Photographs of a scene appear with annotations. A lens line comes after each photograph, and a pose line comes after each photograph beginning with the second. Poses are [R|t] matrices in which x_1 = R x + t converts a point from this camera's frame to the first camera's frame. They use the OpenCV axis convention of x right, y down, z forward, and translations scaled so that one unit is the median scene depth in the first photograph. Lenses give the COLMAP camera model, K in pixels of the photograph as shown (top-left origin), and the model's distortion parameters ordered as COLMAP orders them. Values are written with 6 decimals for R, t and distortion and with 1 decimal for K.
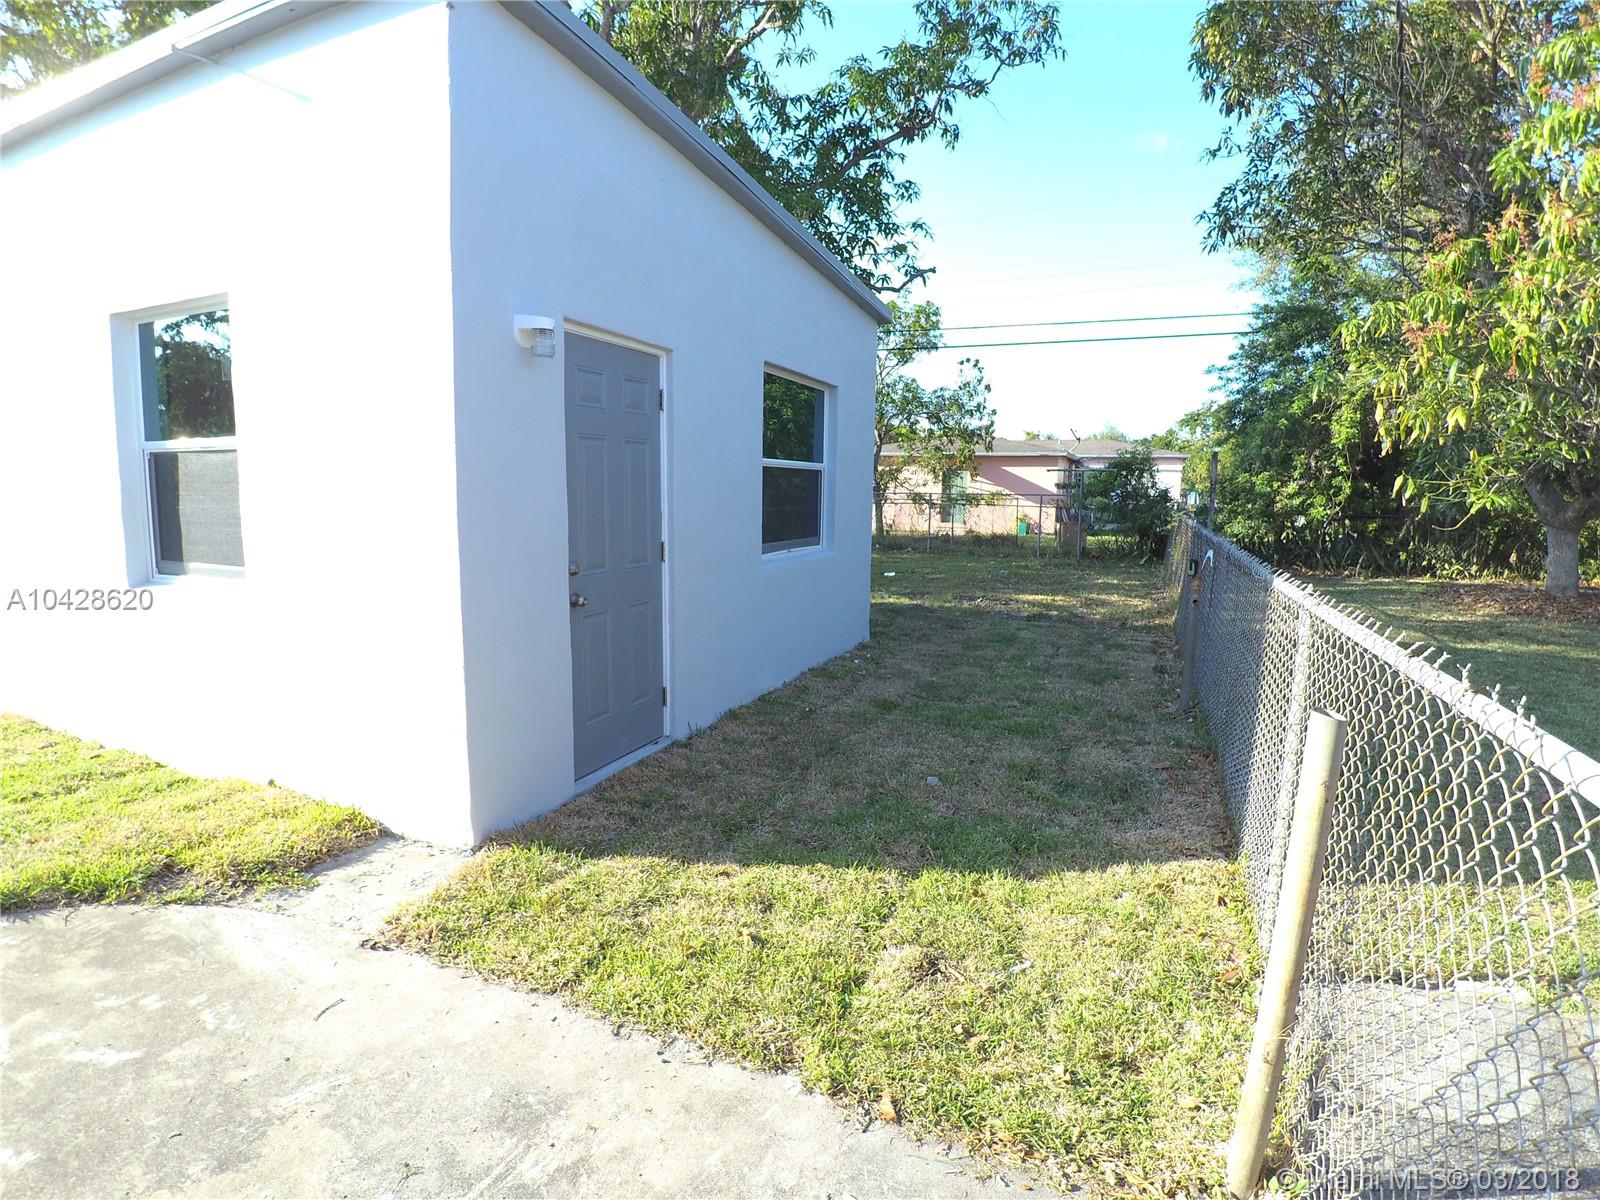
lens RADIAL K [[823.0, 0, 800.0], [0, 823.0, 600.0], [0, 0, 1]] dist [-0.030135, -0.023723]
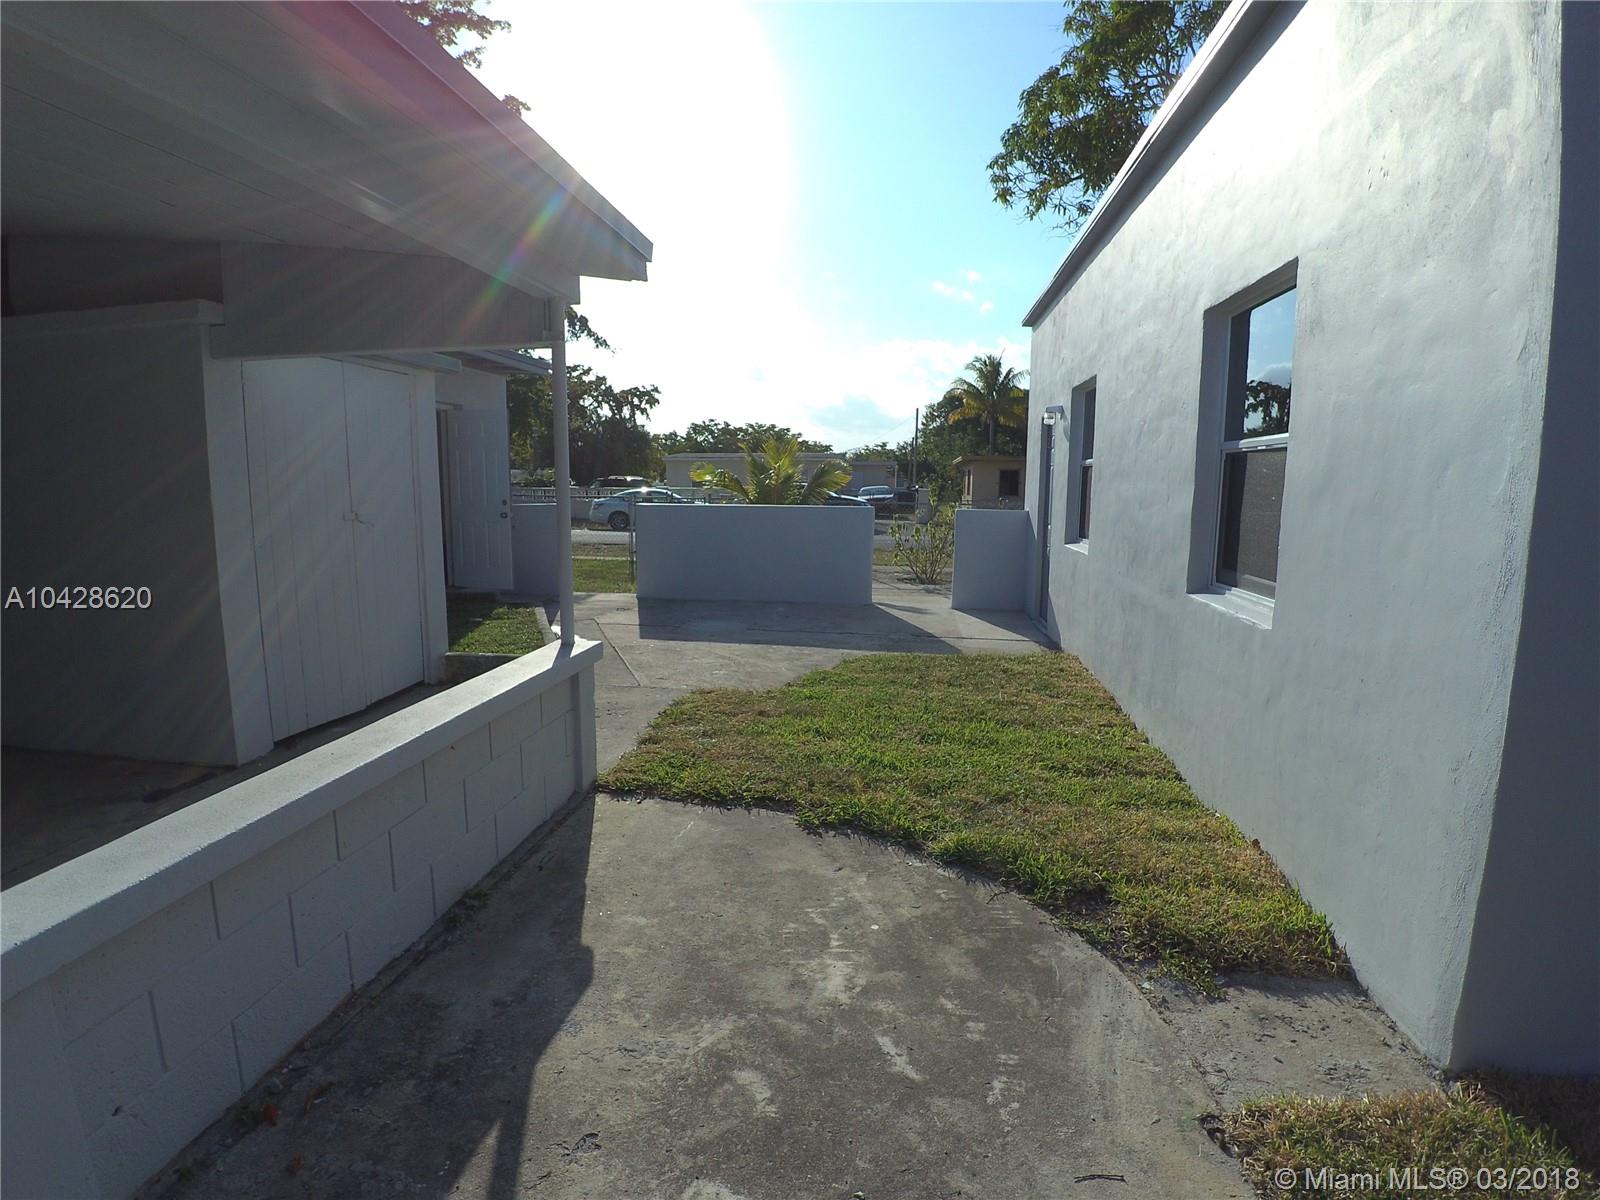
lens RADIAL K [[823.0, 0, 800.0], [0, 823.0, 600.0], [0, 0, 1]] dist [-0.030135, -0.023723]
pose [[0.263809, 0.125929, -0.956319, -0.008836], [-0.134707, 0.986535, 0.092748, -0.046870], [0.955122, 0.104355, 0.277220, 0.362919]]
